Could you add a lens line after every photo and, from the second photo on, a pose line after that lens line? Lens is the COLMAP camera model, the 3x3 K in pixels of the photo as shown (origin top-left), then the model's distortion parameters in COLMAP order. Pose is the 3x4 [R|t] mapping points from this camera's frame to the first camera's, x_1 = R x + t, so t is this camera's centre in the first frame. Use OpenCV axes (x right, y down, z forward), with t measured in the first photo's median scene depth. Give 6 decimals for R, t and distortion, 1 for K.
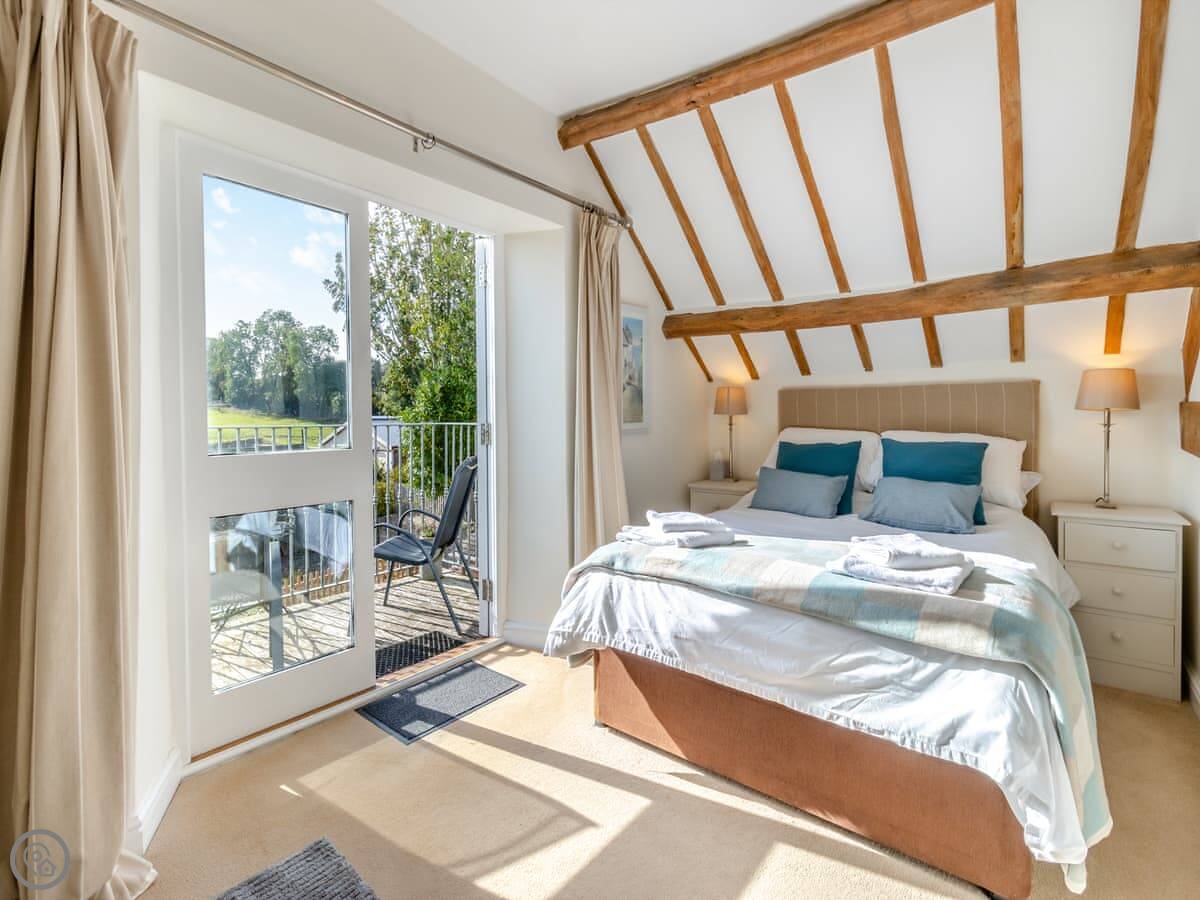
lens RADIAL K [[558.5, 0, 617.8], [0, 558.5, 429.6], [0, 0, 1]] dist [0.003302, 0.000433]
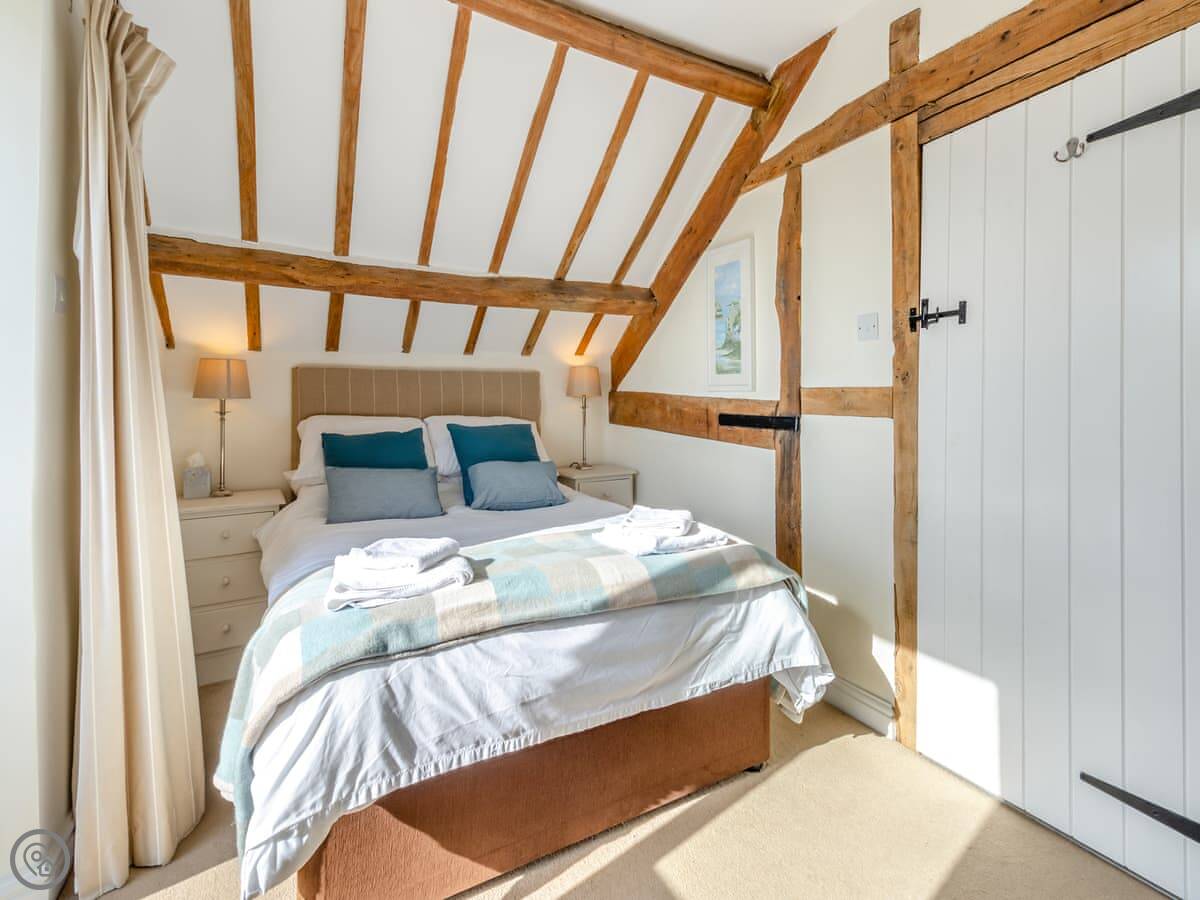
lens RADIAL K [[565.1, 0, 606.4], [0, 565.1, 398.9], [0, 0, 1]] dist [0.004168, 0.001396]
pose [[0.389058, 0.005766, 0.921195, -0.478048], [0.022590, 0.999620, -0.015798, -0.008752], [-0.920936, 0.026956, 0.388780, 0.545027]]
